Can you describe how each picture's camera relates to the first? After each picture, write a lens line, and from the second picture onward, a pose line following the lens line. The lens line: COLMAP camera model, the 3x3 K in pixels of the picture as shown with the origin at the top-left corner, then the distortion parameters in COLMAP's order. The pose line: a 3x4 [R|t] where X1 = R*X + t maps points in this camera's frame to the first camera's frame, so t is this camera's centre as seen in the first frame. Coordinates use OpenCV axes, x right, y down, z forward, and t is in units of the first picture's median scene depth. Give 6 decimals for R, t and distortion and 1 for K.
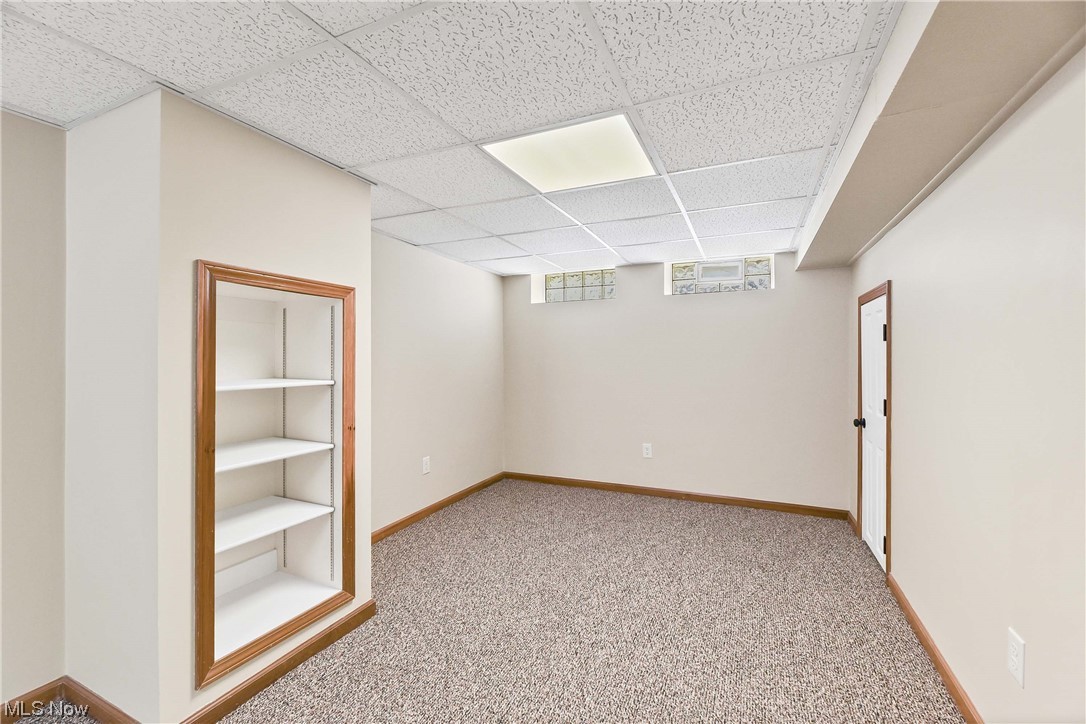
lens RADIAL K [[447.2, 0, 548.5], [0, 447.2, 360.0], [0, 0, 1]] dist [-0.001261, -0.002544]
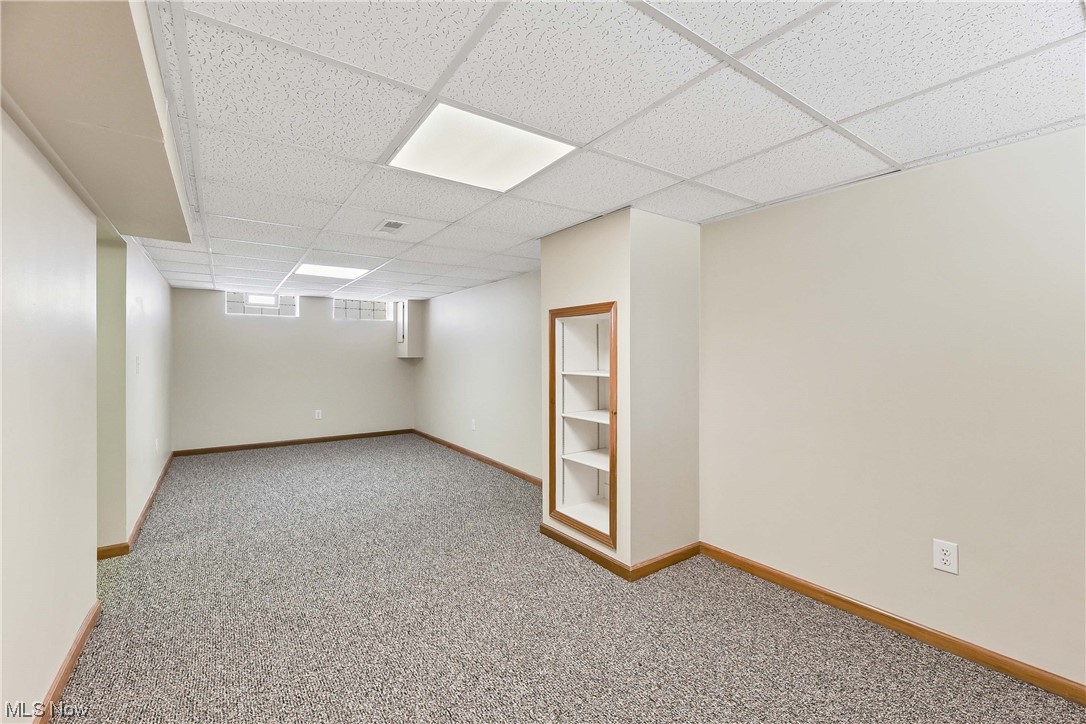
lens RADIAL K [[447.2, 0, 546.2], [0, 447.2, 356.8], [0, 0, 1]] dist [-0.001261, -0.002544]
pose [[-0.493980, -0.002915, -0.869468, 0.824976], [-0.007047, 0.999975, 0.000651, -0.005695], [0.869444, 0.006448, -0.493989, 1.592367]]
